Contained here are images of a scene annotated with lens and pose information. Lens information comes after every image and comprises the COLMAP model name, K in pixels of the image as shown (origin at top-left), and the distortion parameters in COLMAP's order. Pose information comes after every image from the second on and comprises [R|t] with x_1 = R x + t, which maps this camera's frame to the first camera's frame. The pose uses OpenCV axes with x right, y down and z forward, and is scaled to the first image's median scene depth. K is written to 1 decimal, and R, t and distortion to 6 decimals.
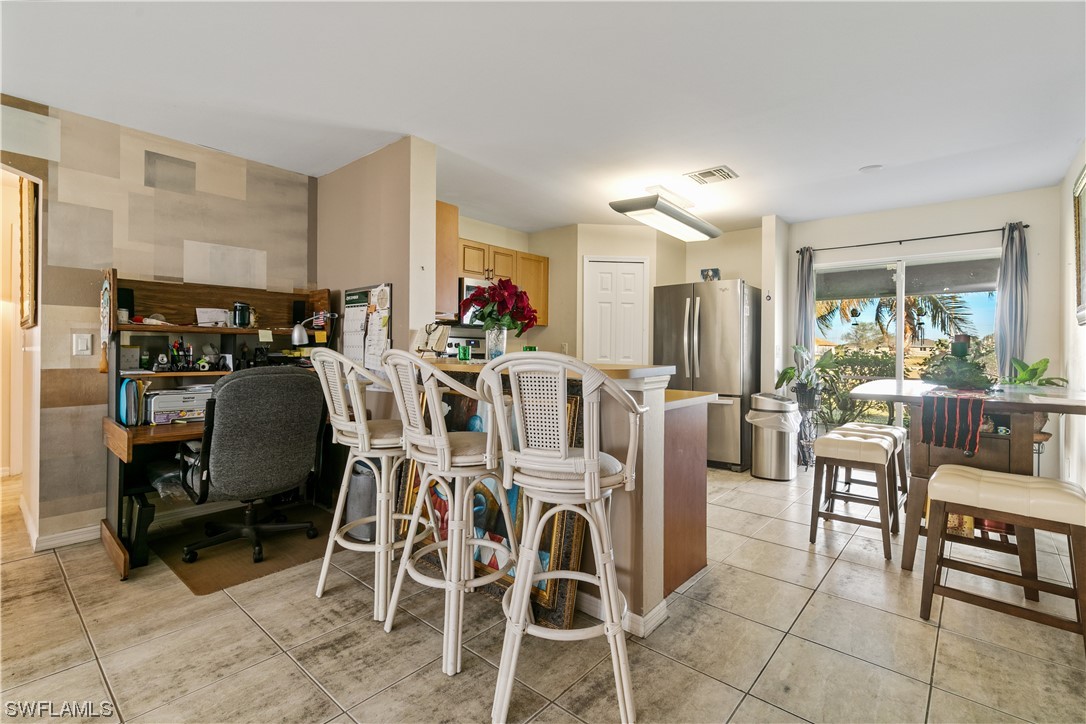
lens RADIAL K [[498.1, 0, 545.4], [0, 498.1, 348.5], [0, 0, 1]] dist [0.006831, 0.000284]
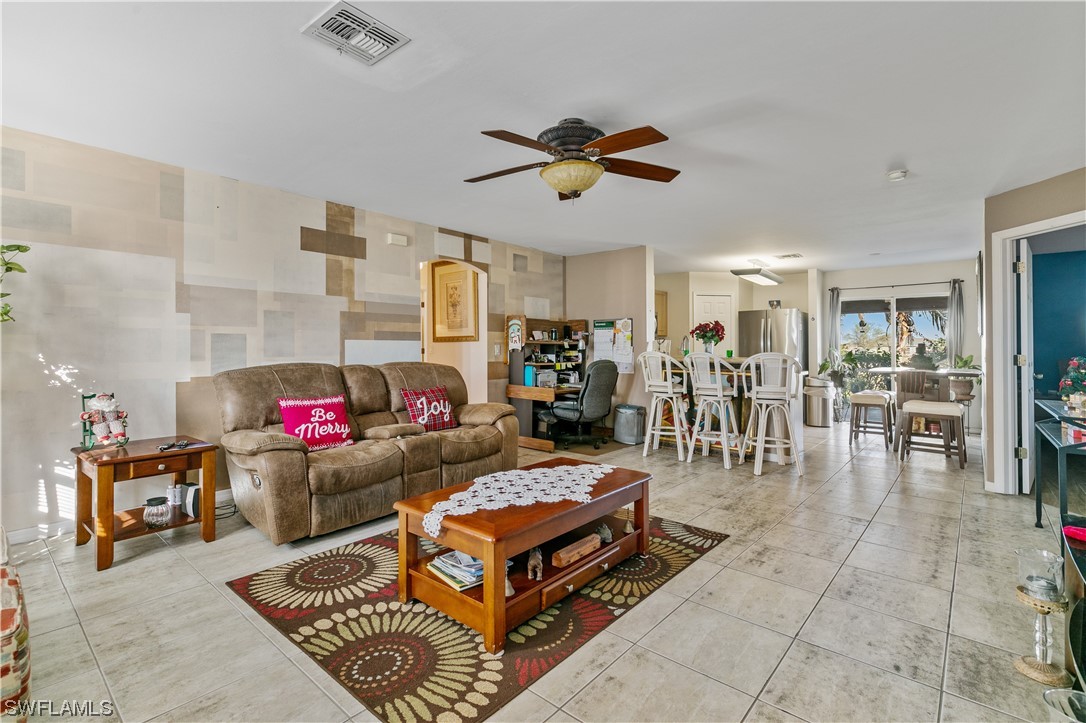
lens RADIAL K [[504.3, 0, 546.9], [0, 504.3, 341.6], [0, 0, 1]] dist [0.011193, -0.000146]
pose [[0.999973, -0.005949, 0.004261, -0.572929], [0.006029, 0.999799, -0.019117, -0.001598], [-0.004146, 0.019142, 0.999808, -0.864270]]
